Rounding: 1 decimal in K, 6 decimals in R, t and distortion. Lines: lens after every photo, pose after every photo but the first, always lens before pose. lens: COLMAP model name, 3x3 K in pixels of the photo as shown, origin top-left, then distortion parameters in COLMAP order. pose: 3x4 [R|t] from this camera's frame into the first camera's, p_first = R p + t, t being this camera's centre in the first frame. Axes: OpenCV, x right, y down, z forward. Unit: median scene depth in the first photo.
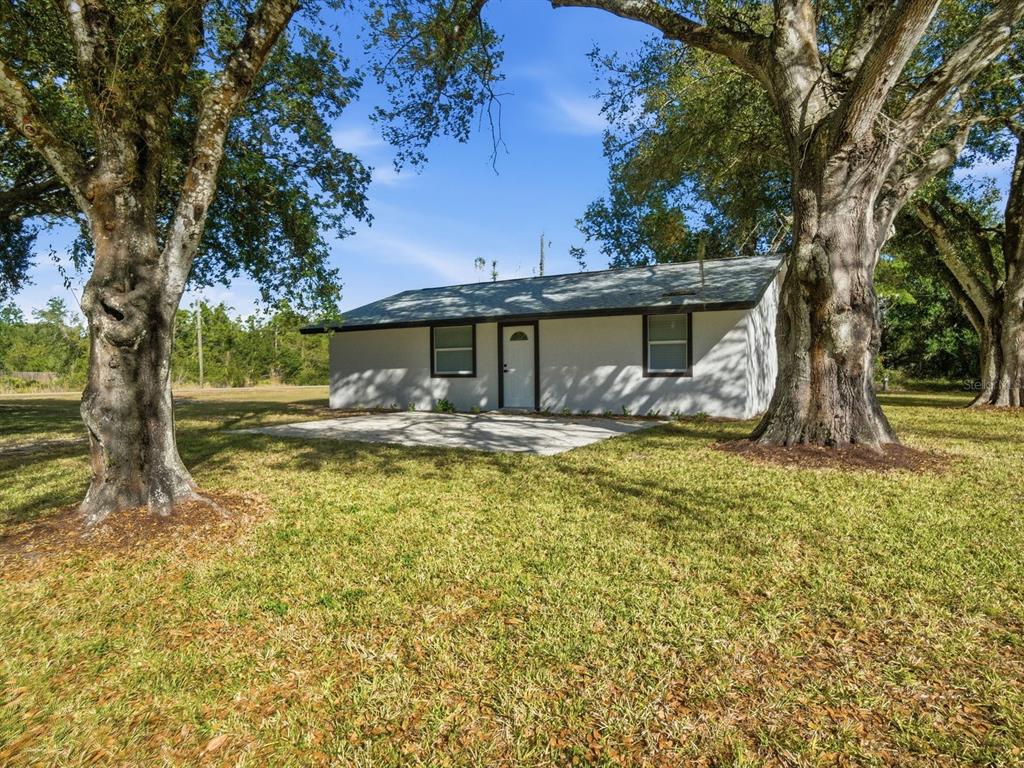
lens RADIAL K [[674.6, 0, 511.9], [0, 674.6, 431.1], [0, 0, 1]] dist [0.004227, 0.000643]
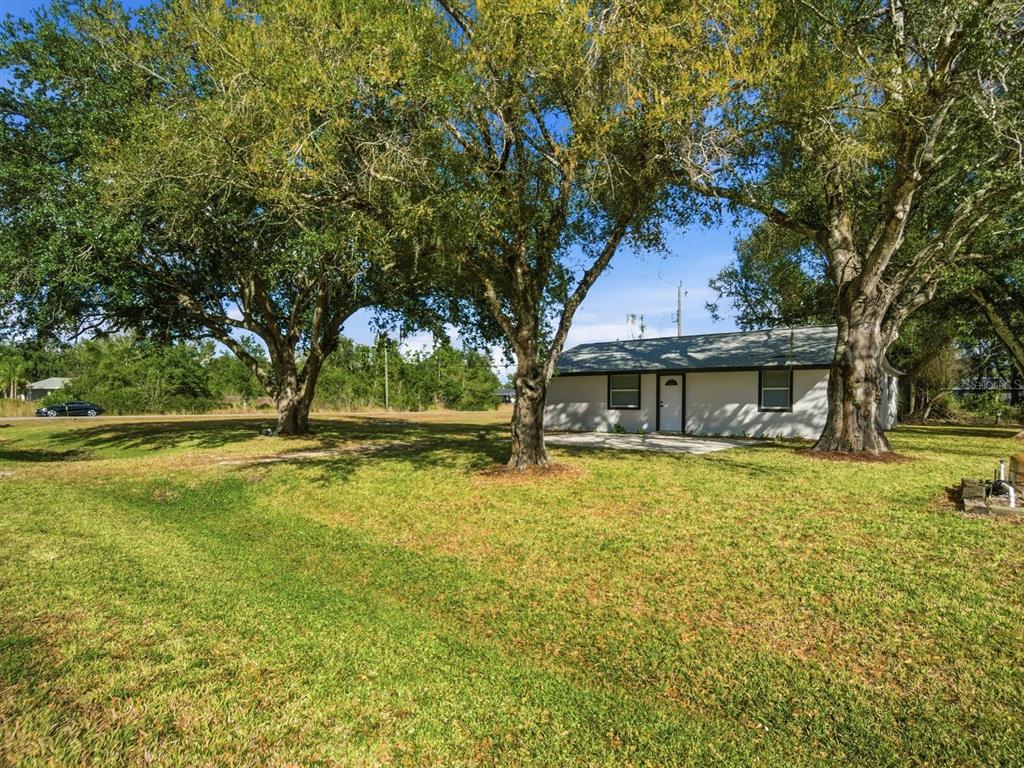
lens RADIAL K [[674.6, 0, 511.9], [0, 674.6, 431.1], [0, 0, 1]] dist [0.004227, 0.000643]
pose [[0.983329, 0.020117, -0.180721, -0.071677], [-0.027082, 0.998979, -0.036158, 0.032127], [0.179809, 0.040449, 0.982870, -0.575298]]
